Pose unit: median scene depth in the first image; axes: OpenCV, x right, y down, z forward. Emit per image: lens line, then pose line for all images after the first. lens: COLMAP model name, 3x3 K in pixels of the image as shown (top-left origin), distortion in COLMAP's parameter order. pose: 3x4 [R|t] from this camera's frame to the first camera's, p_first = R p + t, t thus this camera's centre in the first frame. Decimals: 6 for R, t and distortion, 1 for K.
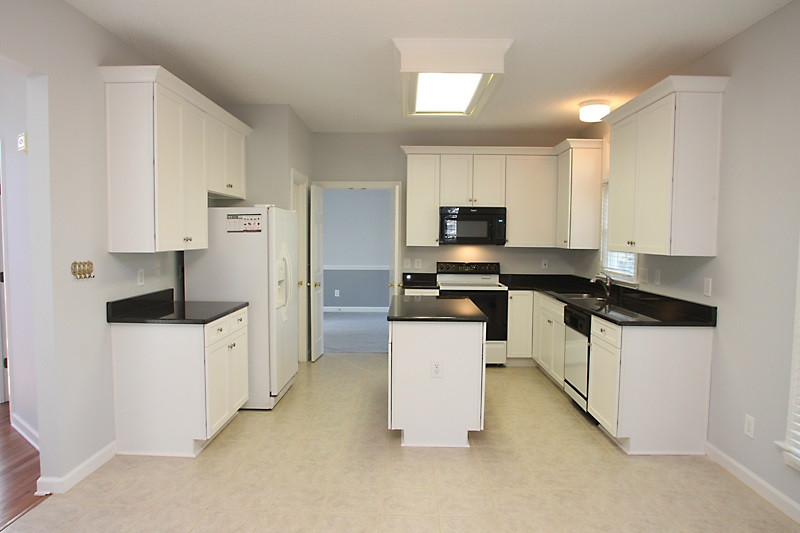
lens RADIAL K [[518.4, 0, 399.3], [0, 518.4, 268.7], [0, 0, 1]] dist [-0.009863, 0.000721]
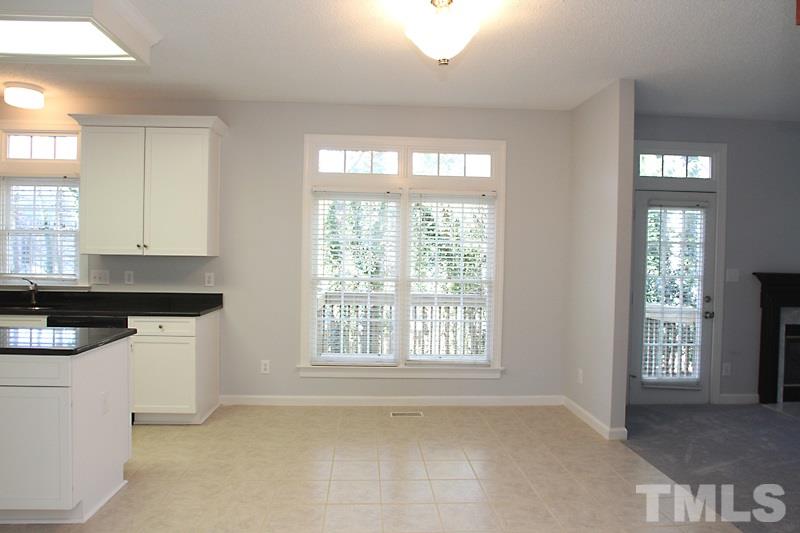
lens RADIAL K [[518.4, 0, 397.7], [0, 518.4, 262.1], [0, 0, 1]] dist [-0.009863, 0.000721]
pose [[-0.073679, -0.021372, 0.997053, -0.745450], [0.043302, 0.998759, 0.024609, -0.020973], [-0.996342, 0.044987, -0.072662, 0.604189]]
